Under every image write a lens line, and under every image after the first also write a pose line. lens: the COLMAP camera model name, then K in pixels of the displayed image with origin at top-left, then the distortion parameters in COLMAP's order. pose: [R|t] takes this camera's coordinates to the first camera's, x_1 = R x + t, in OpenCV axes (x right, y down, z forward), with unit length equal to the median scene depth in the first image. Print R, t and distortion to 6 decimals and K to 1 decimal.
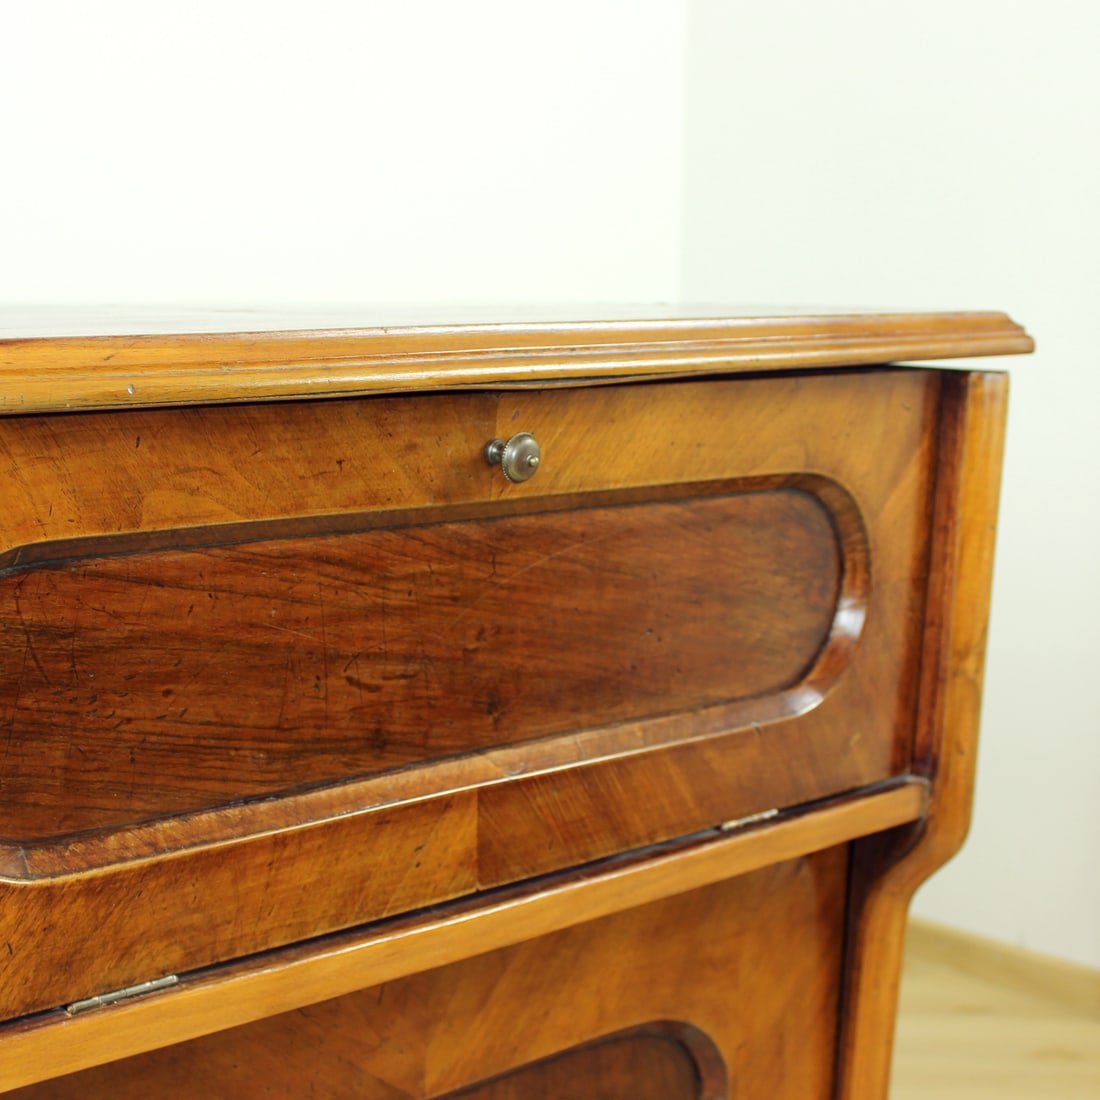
lens RADIAL K [[2030.0, 0, 460.8], [0, 2030.0, 634.3], [0, 0, 1]] dist [-0.113103, 0.120984]
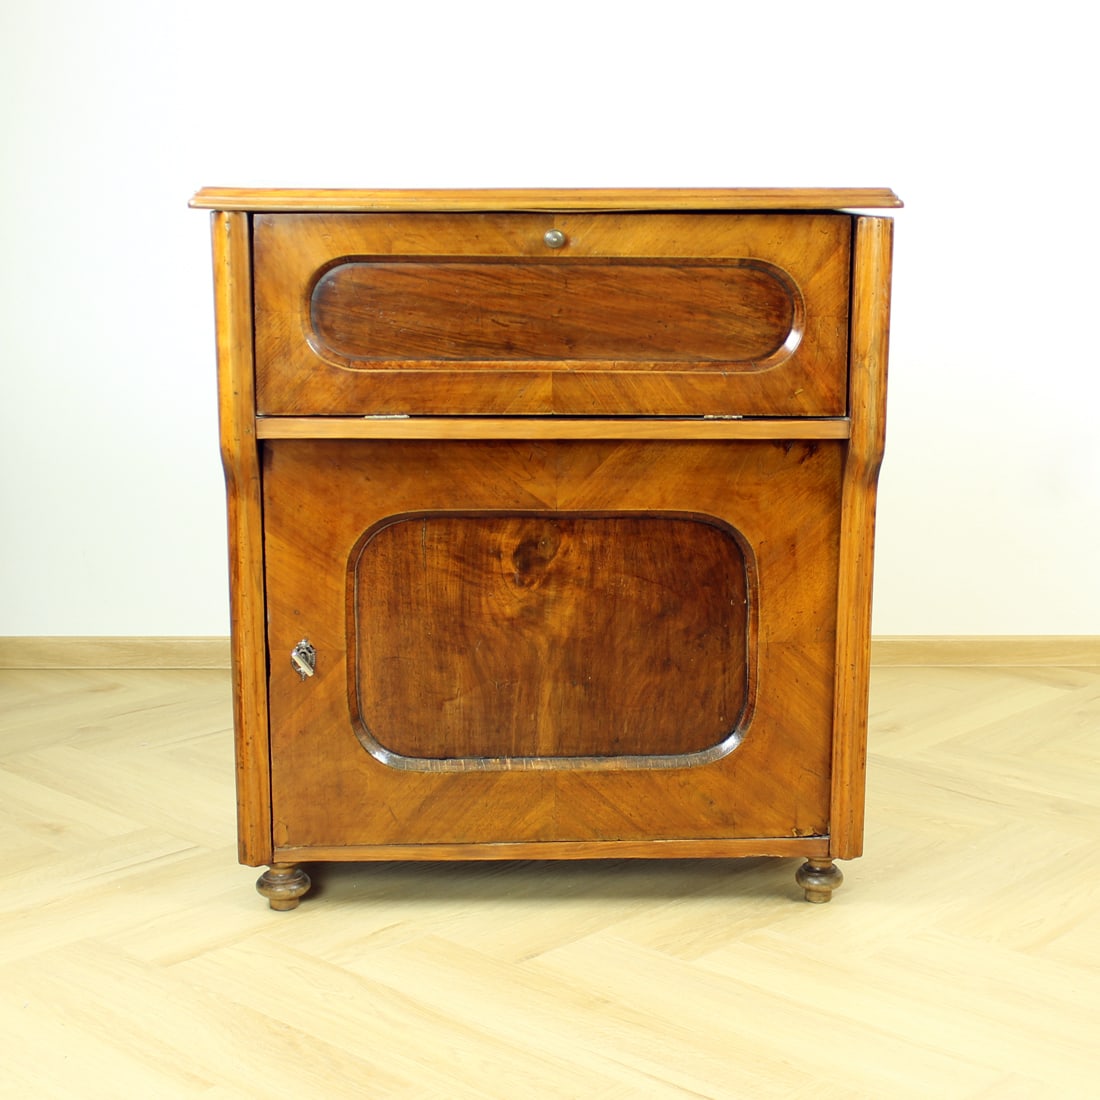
lens RADIAL K [[1988.1, 0, 552.9], [0, 1988.1, 529.3], [0, 0, 1]] dist [-0.133098, 0.306744]
pose [[0.755611, 0.099907, -0.647357, 1.655715], [-0.116637, 0.993027, 0.017112, 0.232038], [0.644552, 0.062576, 0.761995, -0.885253]]
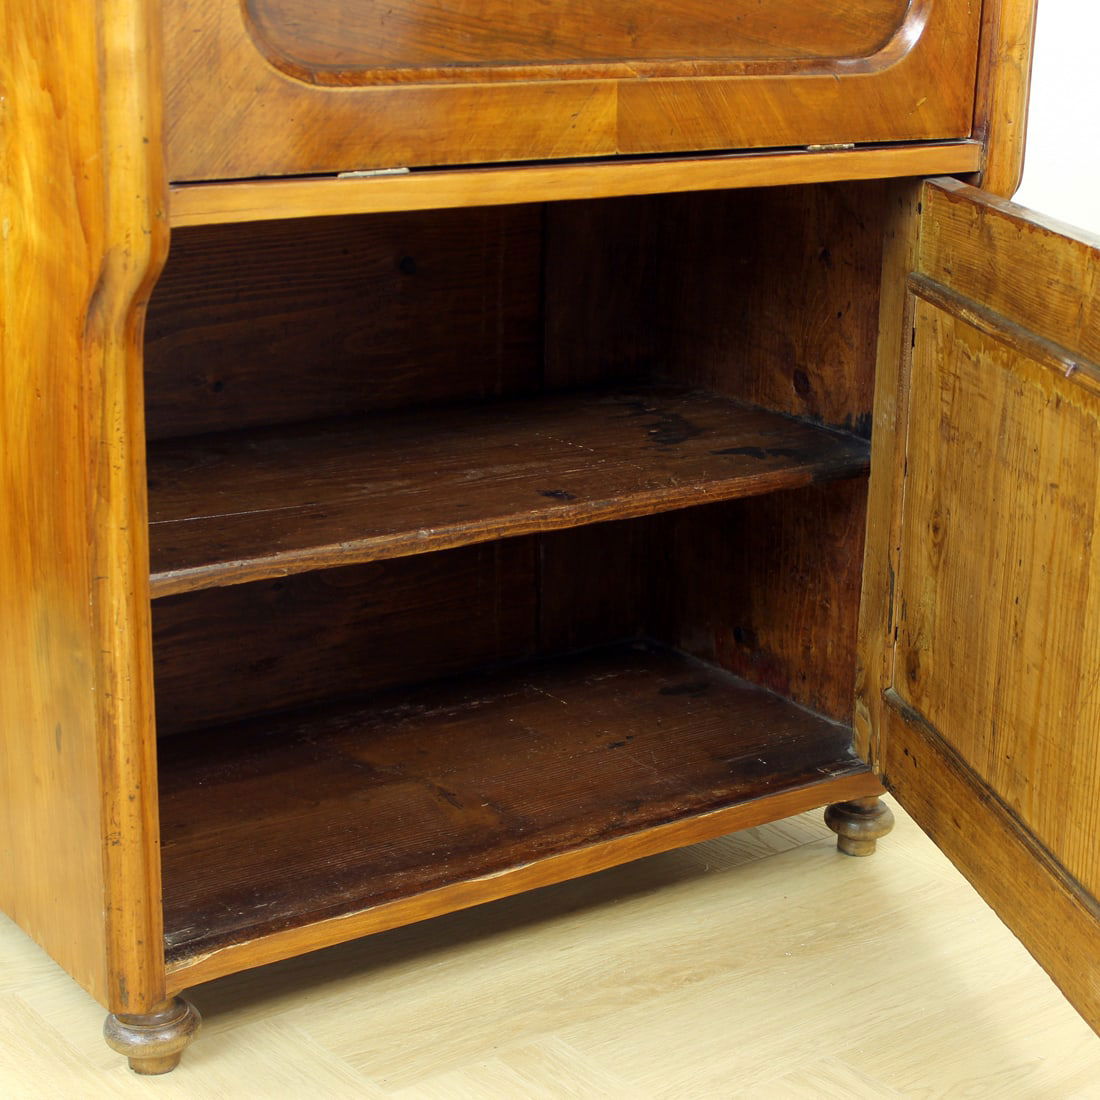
lens RADIAL K [[2273.1, 0, 550.0], [0, 2273.1, 550.0], [0, 0, 1]] dist [-0.059084, -0.034559]
pose [[0.991921, 0.037161, -0.121289, 0.176305], [-0.027035, 0.996091, 0.084091, 0.284269], [0.123939, -0.080132, 0.989049, -0.688064]]
